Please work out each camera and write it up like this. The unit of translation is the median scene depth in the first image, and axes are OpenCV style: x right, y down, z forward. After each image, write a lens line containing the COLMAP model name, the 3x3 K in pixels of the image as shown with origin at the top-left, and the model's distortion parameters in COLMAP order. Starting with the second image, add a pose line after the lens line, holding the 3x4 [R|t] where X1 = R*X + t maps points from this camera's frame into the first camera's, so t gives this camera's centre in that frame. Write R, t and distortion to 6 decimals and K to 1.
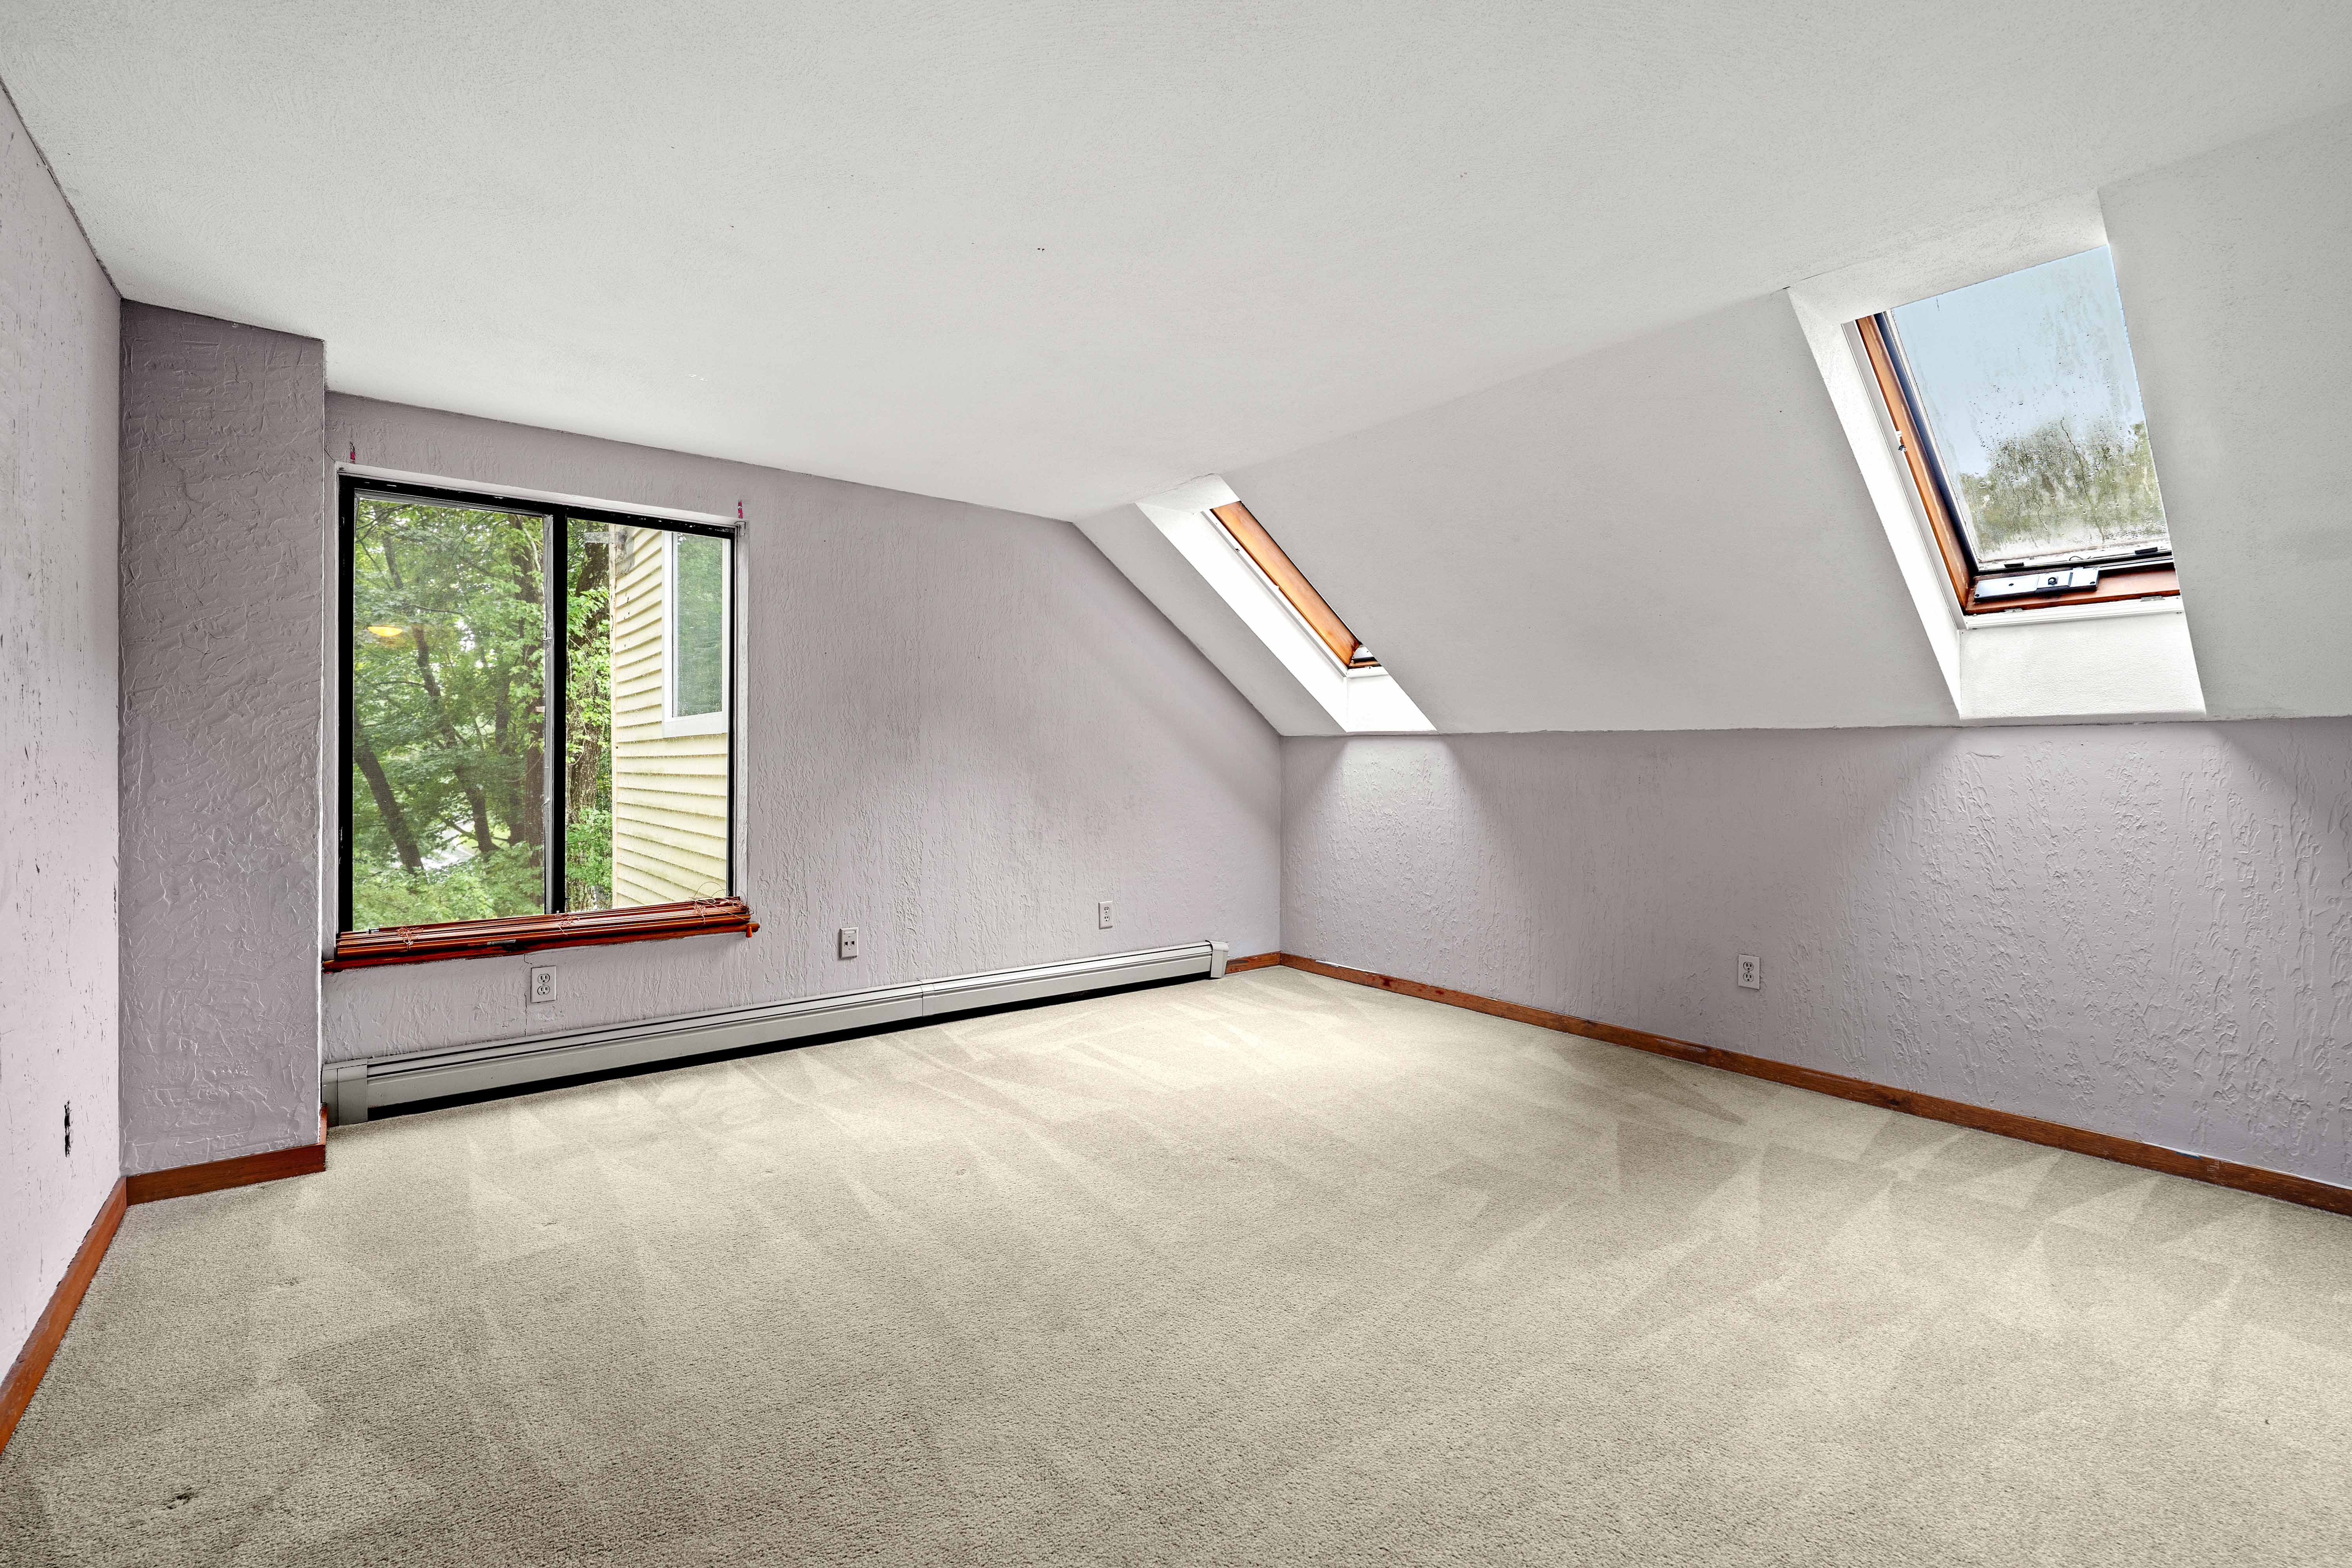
lens RADIAL K [[1018.4, 0, 1187.8], [0, 1018.4, 773.2], [0, 0, 1]] dist [0.002041, -0.000203]
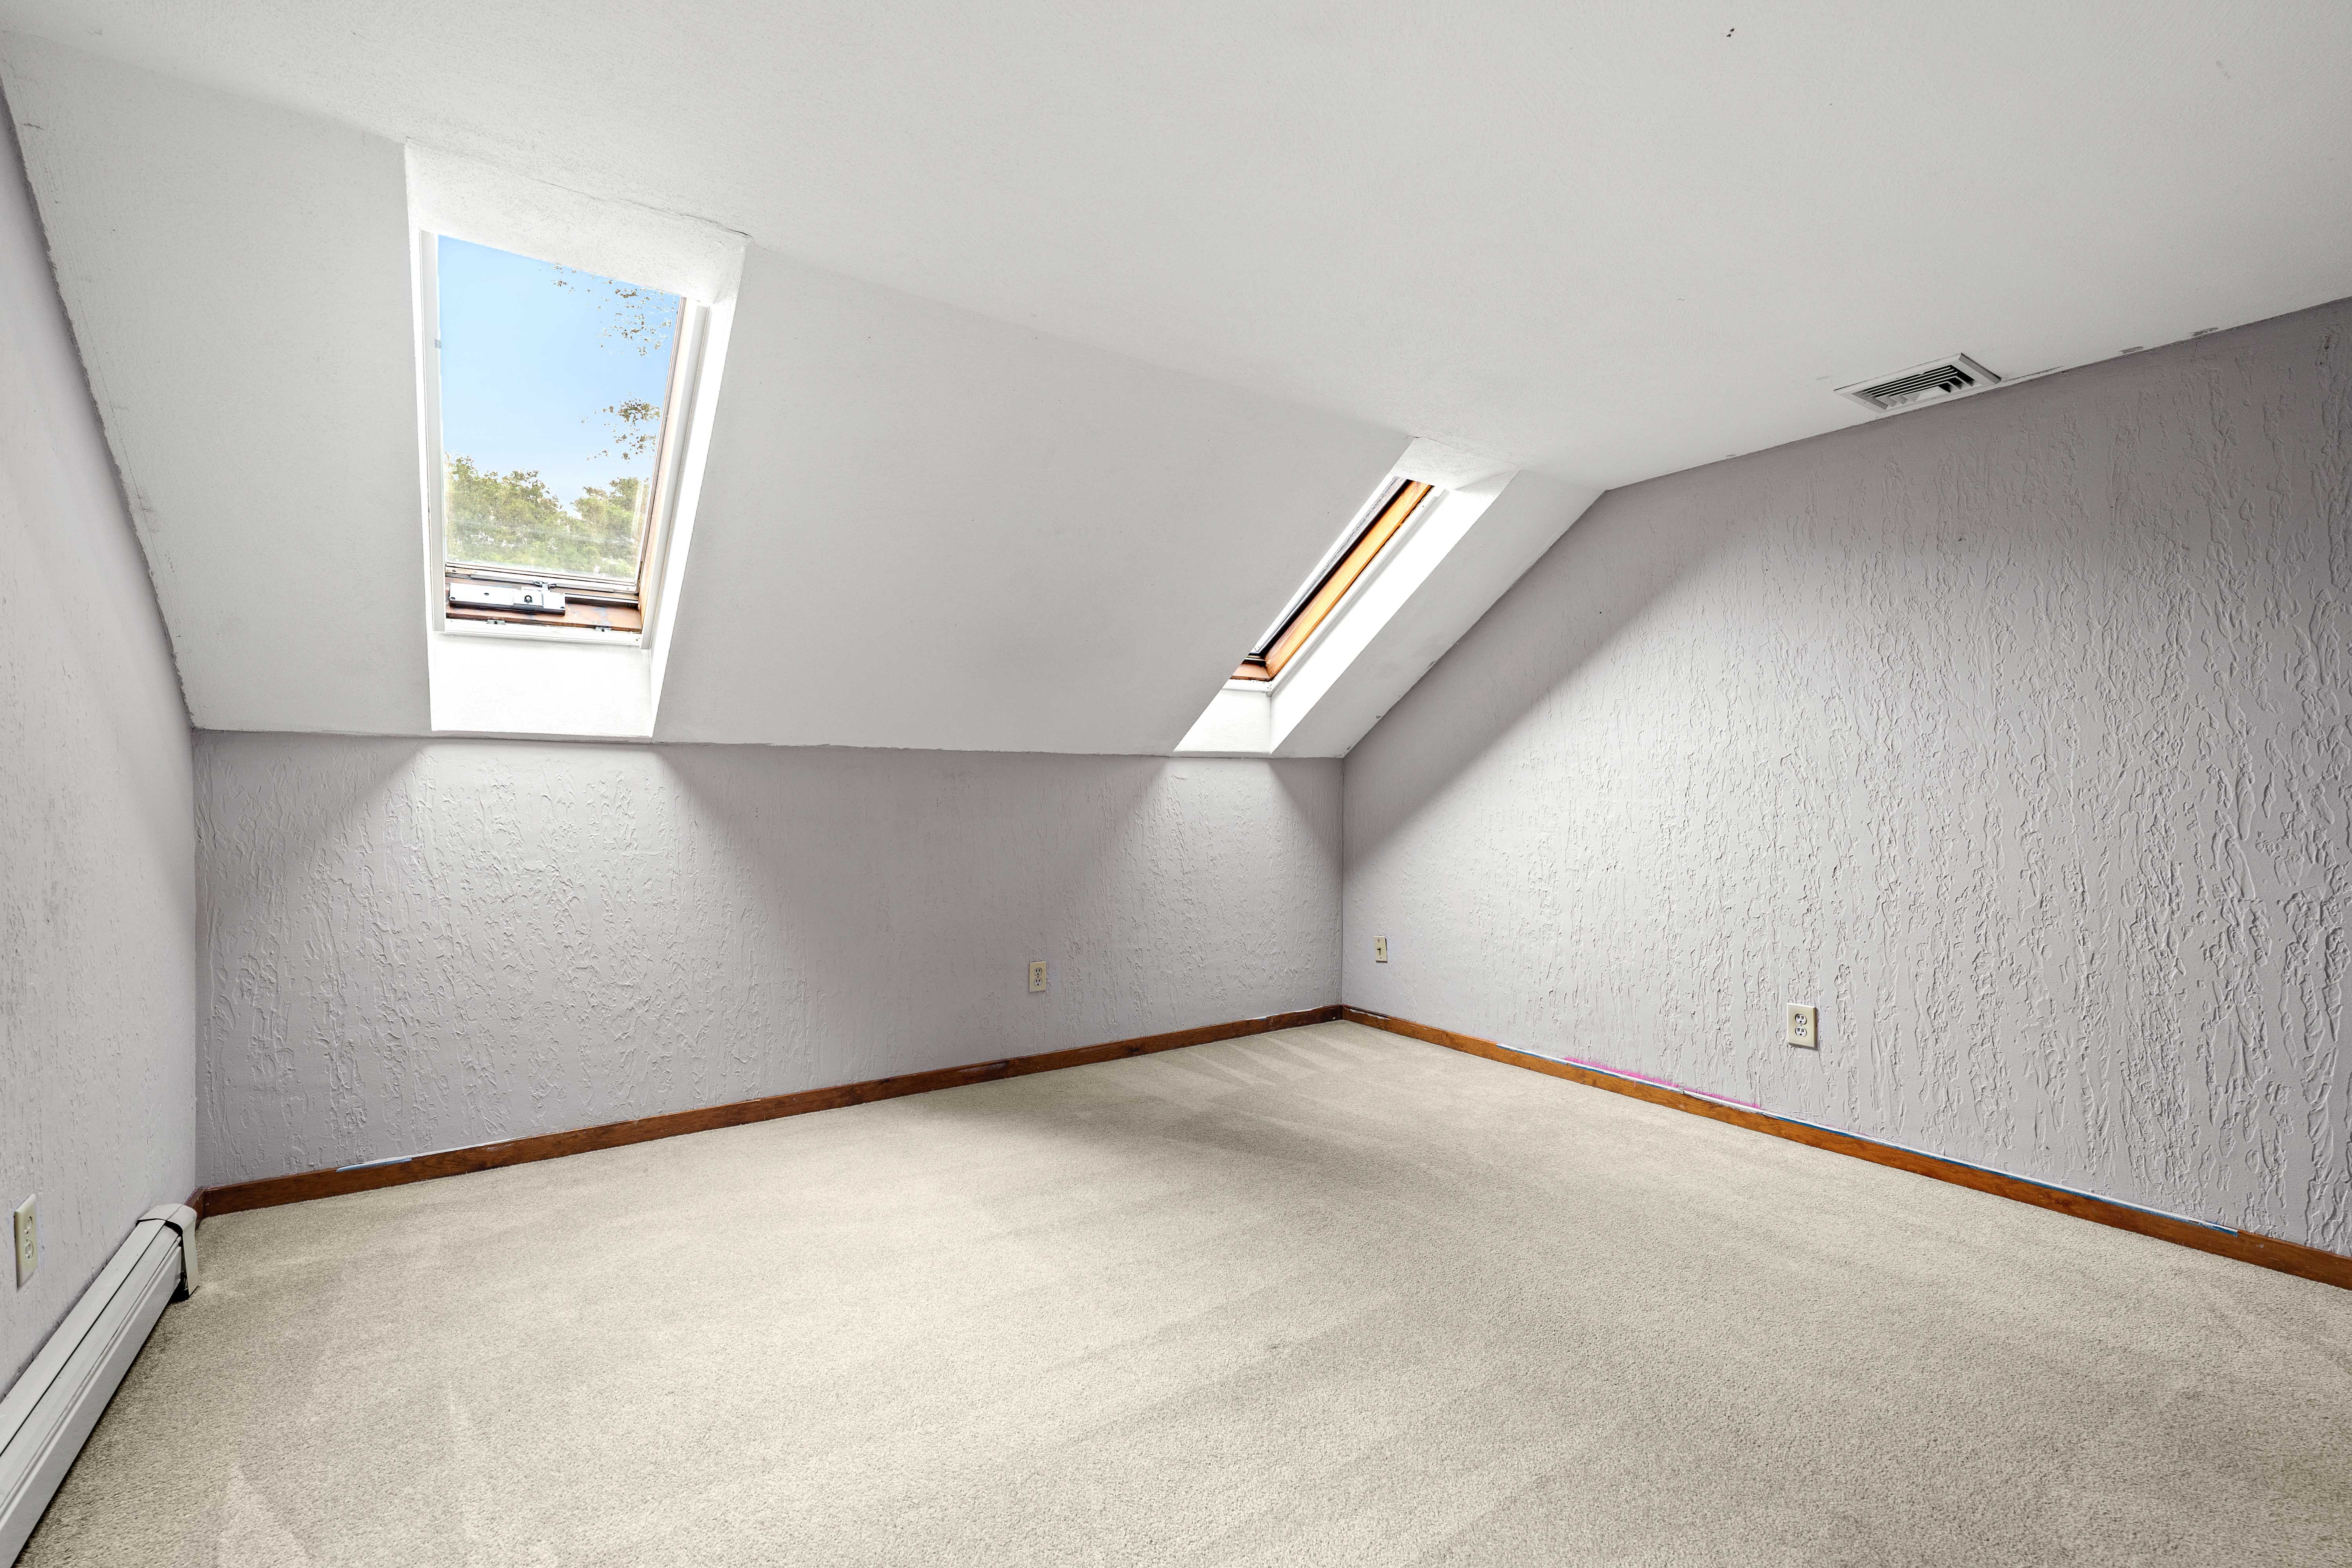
lens RADIAL K [[1018.4, 0, 1187.2], [0, 1018.4, 795.2], [0, 0, 1]] dist [0.002041, -0.000203]
pose [[0.061416, -0.023330, 0.997840, -0.517940], [0.003993, 0.999725, 0.023128, -0.022378], [-0.998104, 0.002564, 0.061492, 0.780751]]
